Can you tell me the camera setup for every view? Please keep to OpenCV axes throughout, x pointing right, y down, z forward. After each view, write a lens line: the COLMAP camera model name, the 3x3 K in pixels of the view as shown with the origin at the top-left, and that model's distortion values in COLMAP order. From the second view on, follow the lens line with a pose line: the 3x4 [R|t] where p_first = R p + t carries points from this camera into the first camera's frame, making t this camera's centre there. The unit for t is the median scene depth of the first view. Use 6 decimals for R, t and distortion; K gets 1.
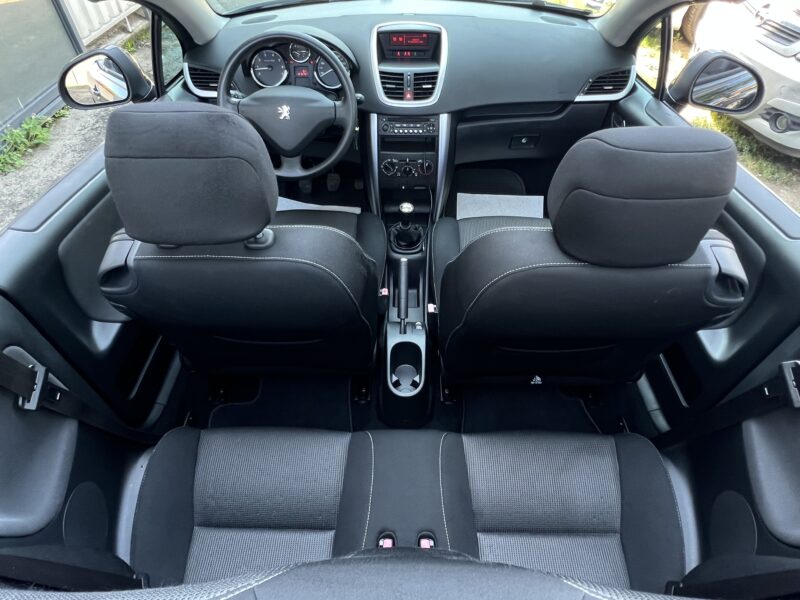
lens RADIAL K [[451.6, 0, 383.7], [0, 451.6, 299.7], [0, 0, 1]] dist [0.011562, -0.000169]
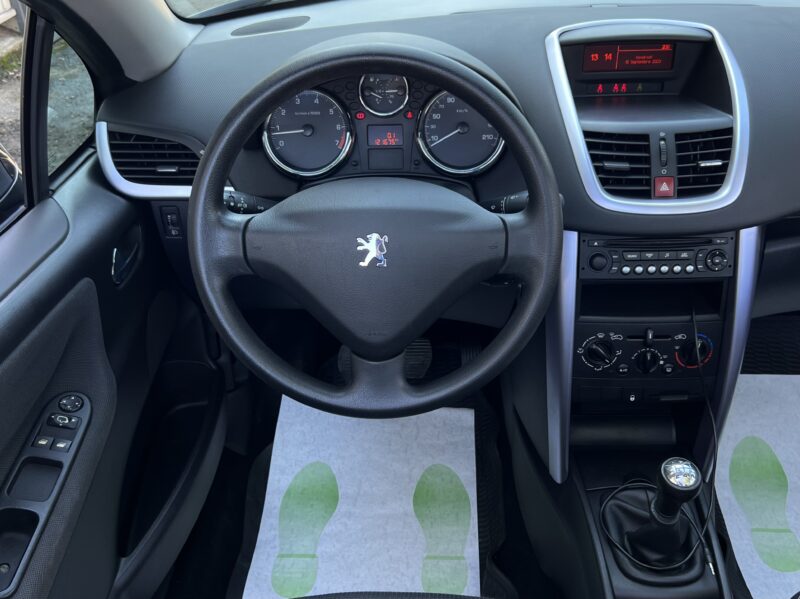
lens RADIAL K [[796.9, 0, 397.6], [0, 796.9, 303.4], [0, 0, 1]] dist [0.047624, 0.000000]
pose [[0.999701, -0.021893, -0.010930, -0.164414], [0.018926, 0.974917, -0.221762, -0.194604], [0.015511, 0.221489, 0.975040, 0.327564]]
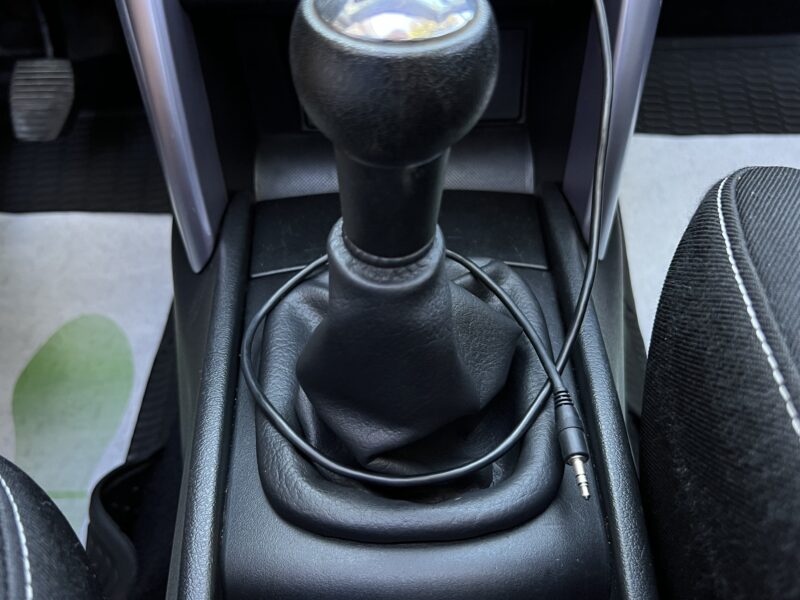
lens RADIAL K [[827.7, 0, 400.9], [0, 827.7, 300.0], [0, 0, 1]] dist [-0.029479, 0.000000]
pose [[0.997639, -0.038075, 0.057158, 0.041762], [0.047255, 0.984482, -0.169002, -0.130087], [-0.049837, 0.171304, 0.983957, 0.862183]]
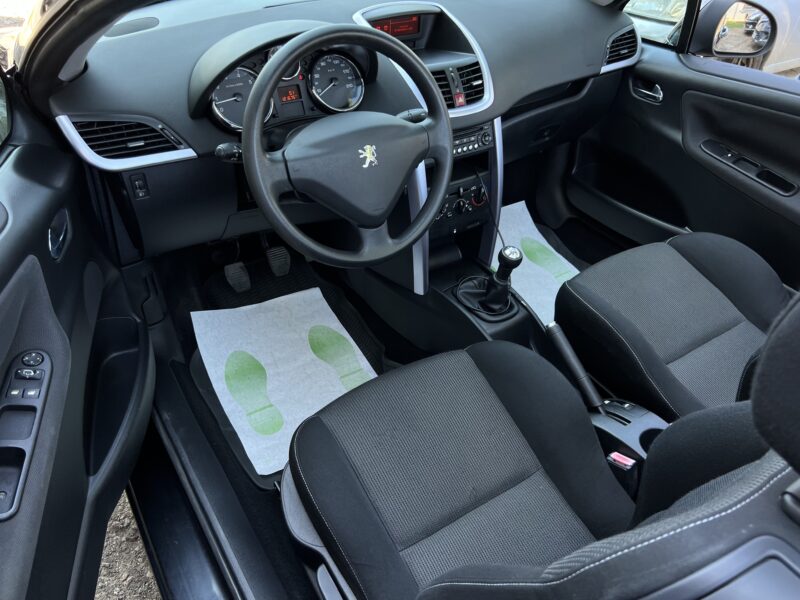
lens RADIAL K [[606.0, 0, 399.4], [0, 606.0, 302.8], [0, 0, 1]] dist [0.032754, -0.006325]
pose [[0.831900, -0.318863, 0.454167, -0.512534], [0.368716, 0.929259, -0.022961, -0.173271], [-0.414717, 0.186560, 0.890620, 0.270355]]
